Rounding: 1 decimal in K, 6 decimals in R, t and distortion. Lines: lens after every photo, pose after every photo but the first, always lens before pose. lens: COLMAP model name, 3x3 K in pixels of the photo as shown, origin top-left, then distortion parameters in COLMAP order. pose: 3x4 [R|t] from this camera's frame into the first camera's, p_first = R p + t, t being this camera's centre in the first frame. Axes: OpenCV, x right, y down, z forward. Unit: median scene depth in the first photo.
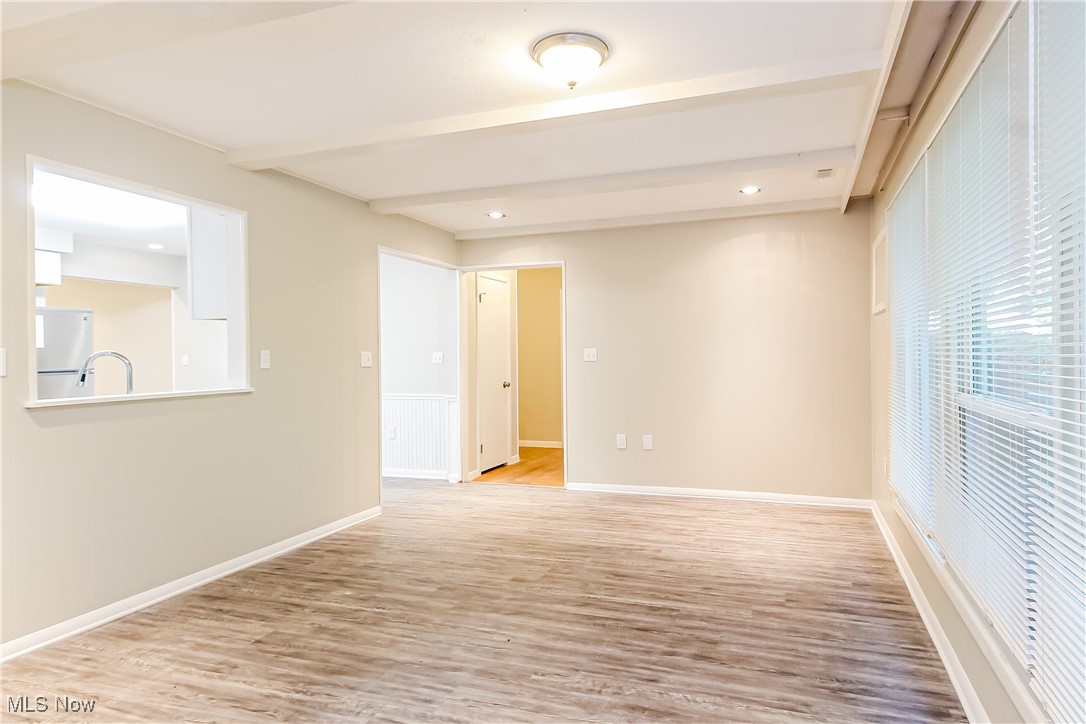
lens RADIAL K [[666.6, 0, 549.6], [0, 666.6, 357.4], [0, 0, 1]] dist [0.005485, 0.000658]
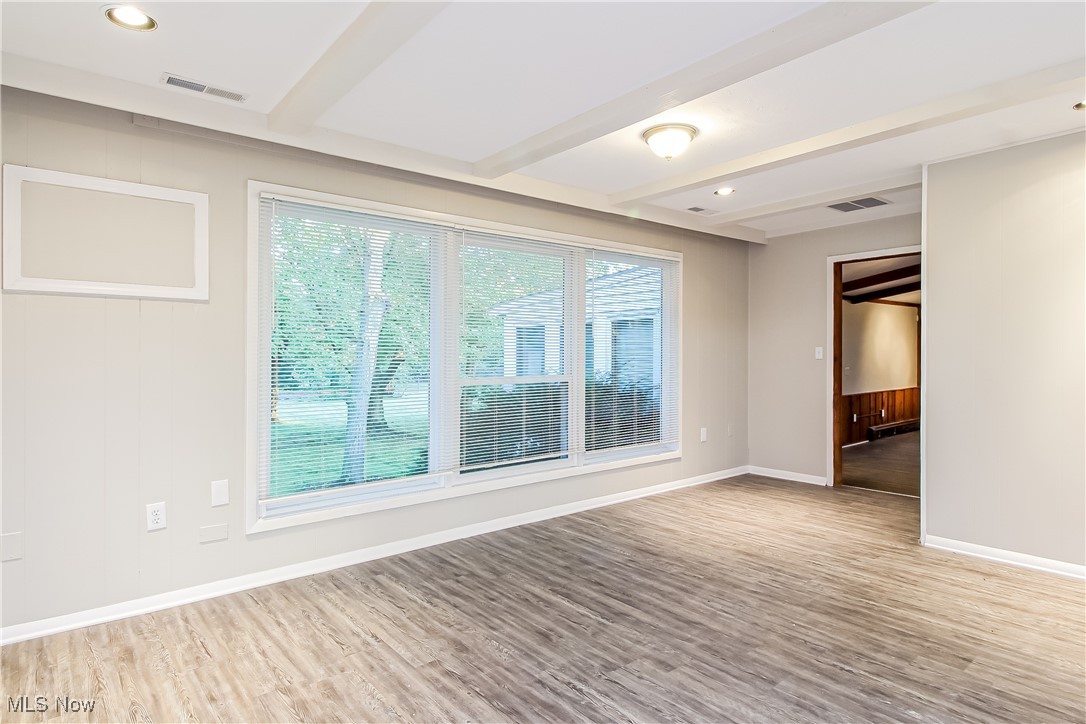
lens RADIAL K [[599.1, 0, 541.7], [0, 599.1, 359.1], [0, 0, 1]] dist [0.015406, -0.006553]
pose [[-0.878318, 0.005554, 0.478045, -0.297758], [0.010553, 0.999914, 0.007772, -0.027513], [-0.477961, 0.011871, -0.878301, 1.958309]]
